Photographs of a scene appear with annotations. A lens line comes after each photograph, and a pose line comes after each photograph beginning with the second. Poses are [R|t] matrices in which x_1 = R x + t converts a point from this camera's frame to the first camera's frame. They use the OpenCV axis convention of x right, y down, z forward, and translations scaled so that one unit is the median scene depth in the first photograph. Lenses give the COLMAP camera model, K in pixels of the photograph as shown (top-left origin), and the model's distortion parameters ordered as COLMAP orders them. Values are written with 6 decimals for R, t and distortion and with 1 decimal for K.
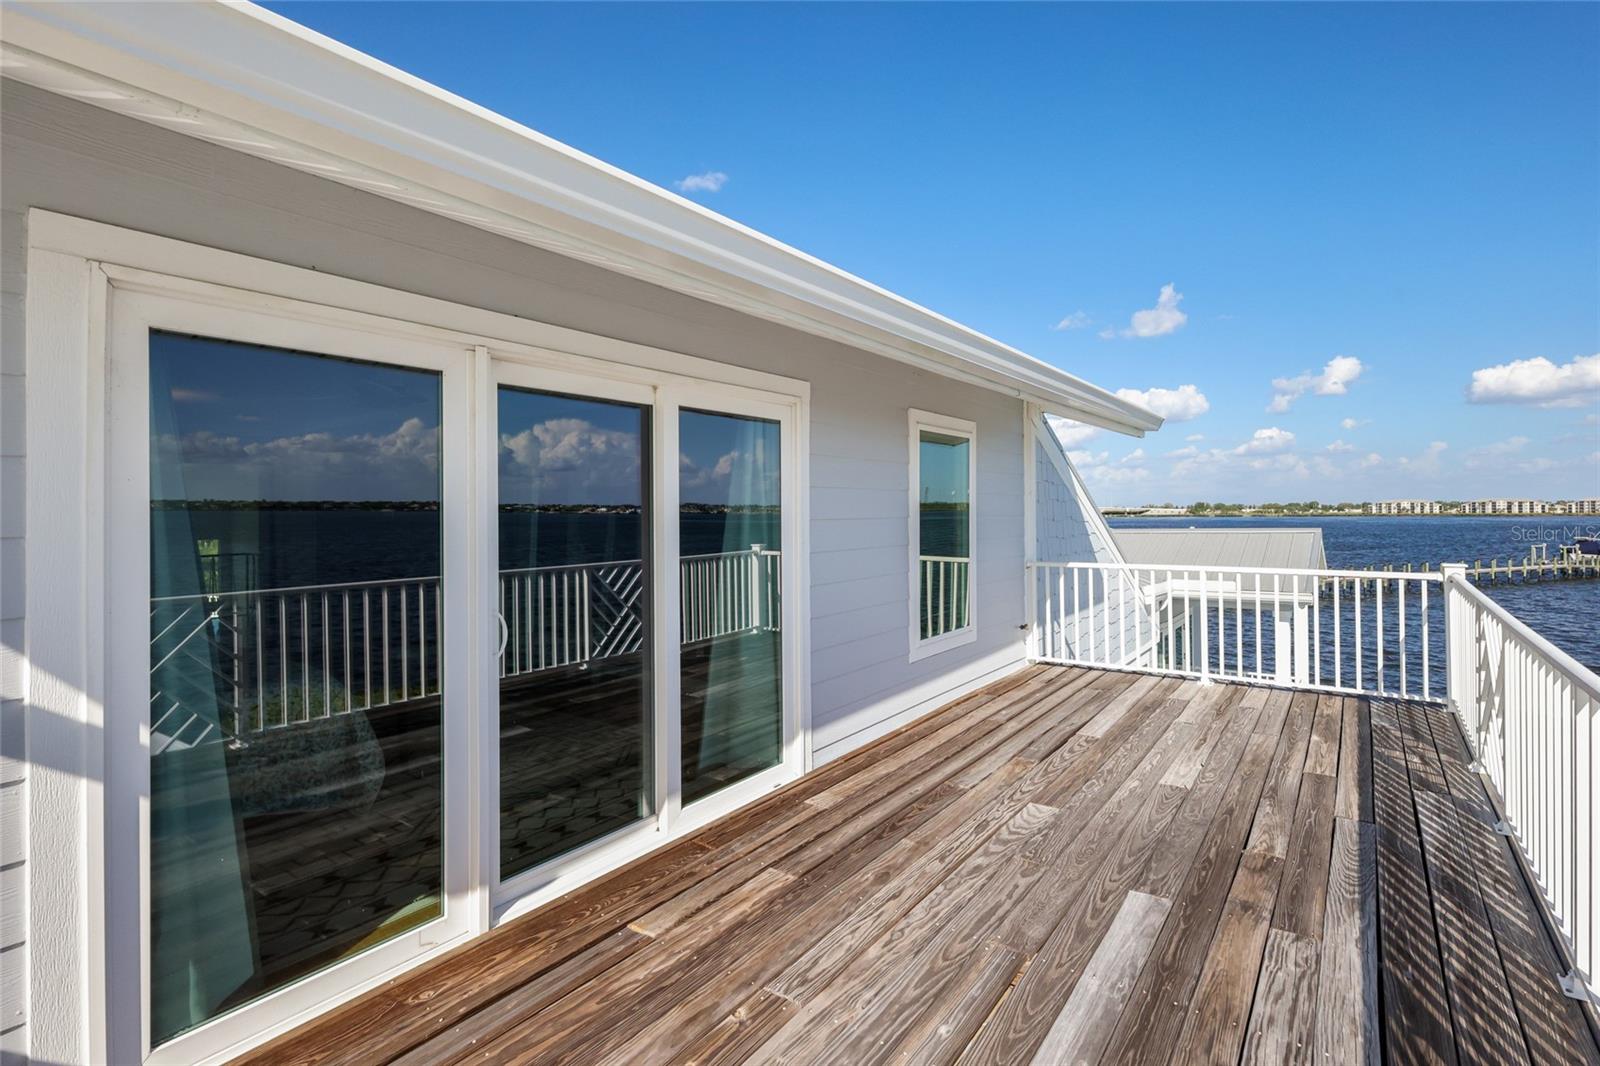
lens RADIAL K [[733.9, 0, 818.1], [0, 733.9, 507.5], [0, 0, 1]] dist [-0.002223, -0.000171]
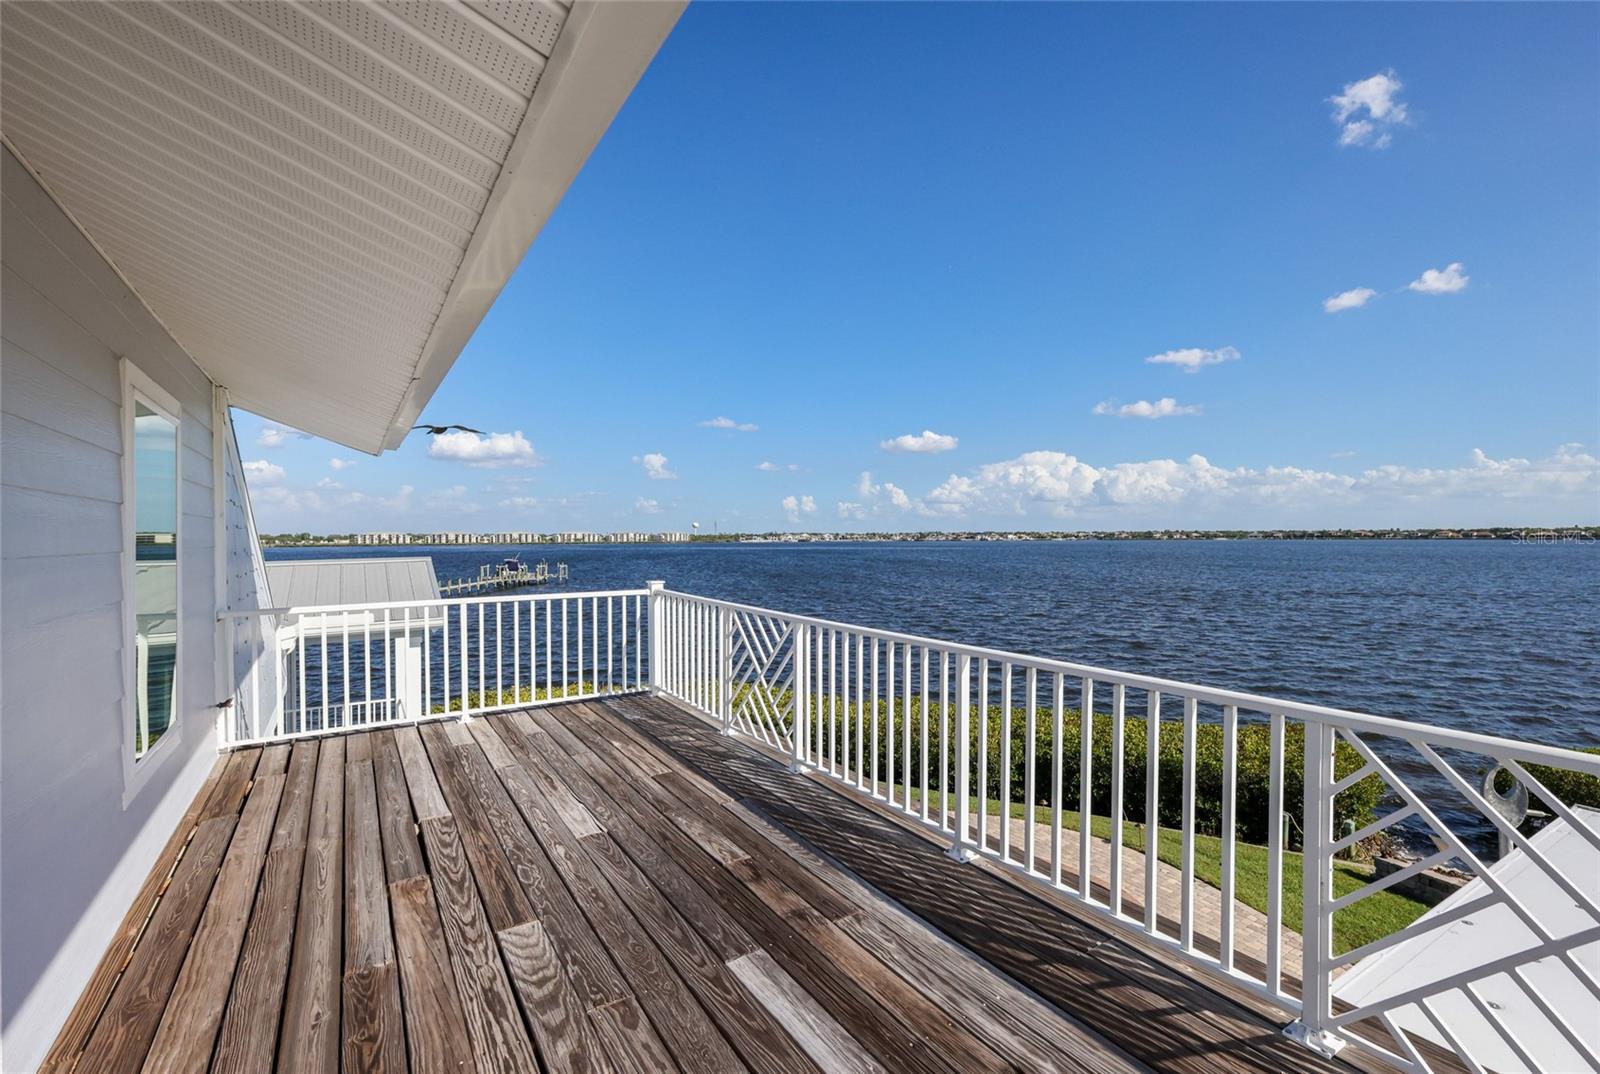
lens RADIAL K [[694.3, 0, 783.4], [0, 694.3, 536.8], [0, 0, 1]] dist [0.005598, 0.000951]
pose [[0.391706, 0.003602, 0.920083, -0.229334], [-0.000397, 0.999993, -0.003746, 0.006155], [-0.920090, 0.001102, 0.391705, 0.429408]]
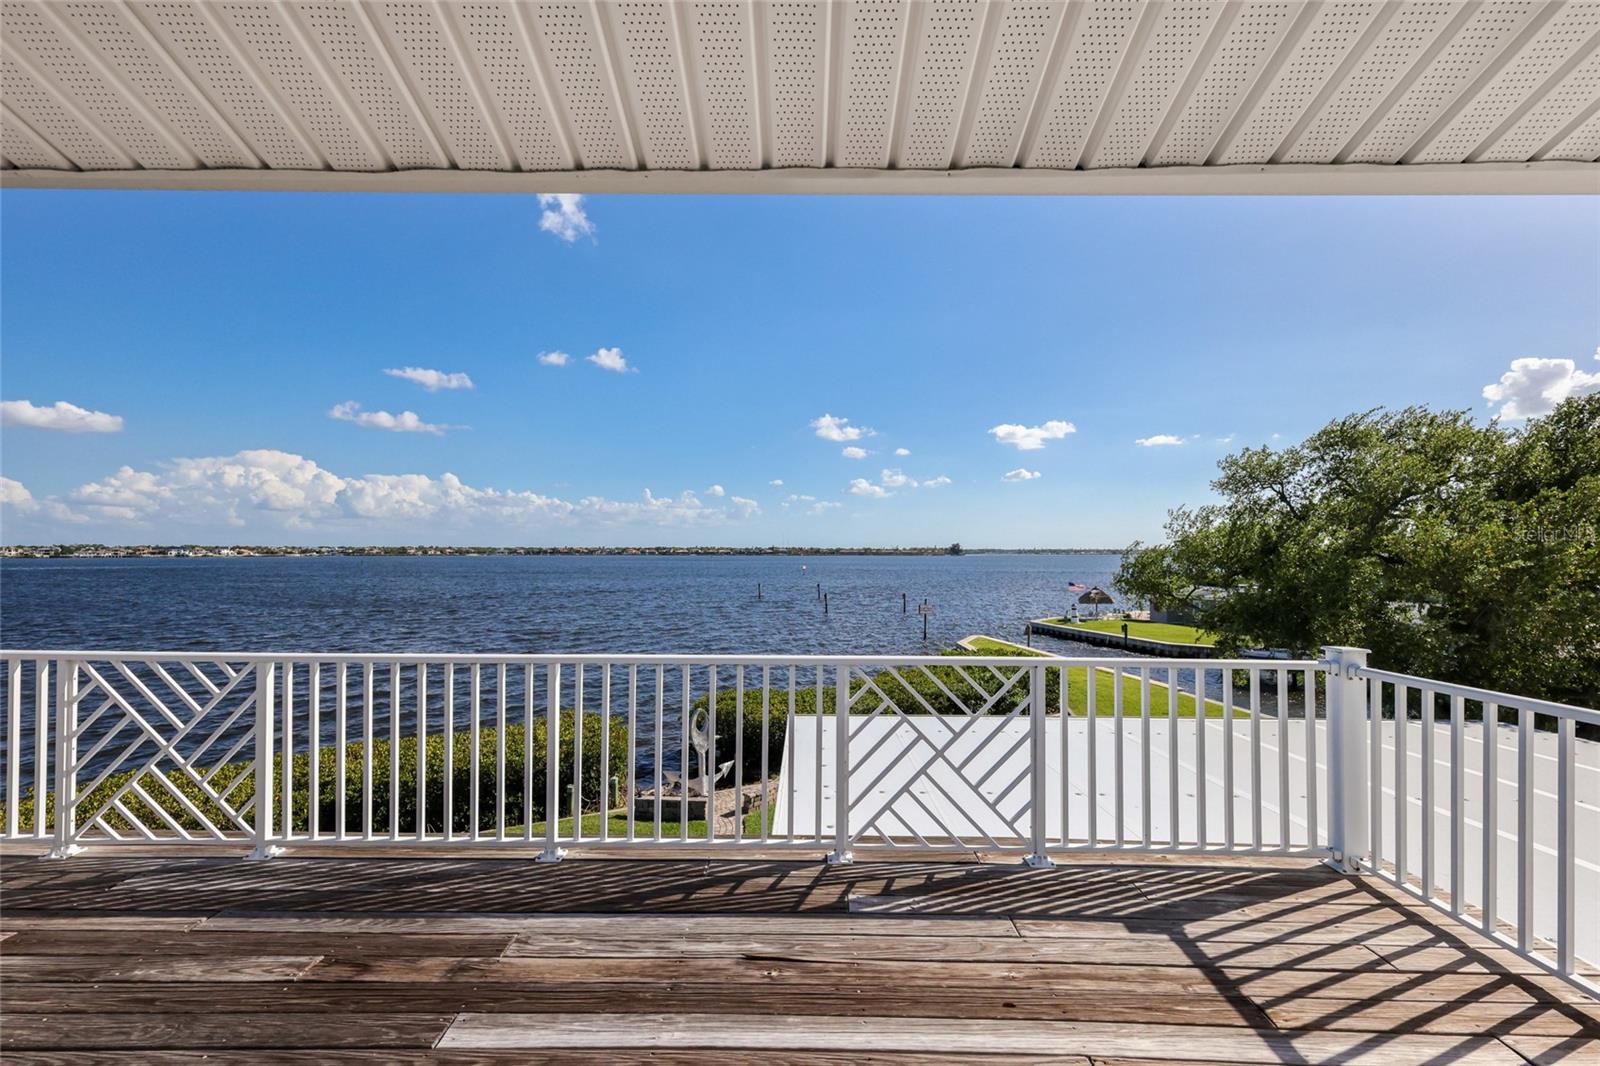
lens RADIAL K [[705.6, 0, 798.8], [0, 705.6, 549.9], [0, 0, 1]] dist [0.003825, -0.003518]
pose [[-0.557321, 0.006576, 0.830271, -0.282044], [0.000320, 0.999970, -0.007705, 0.007570], [-0.830297, -0.004029, -0.557307, 0.779522]]
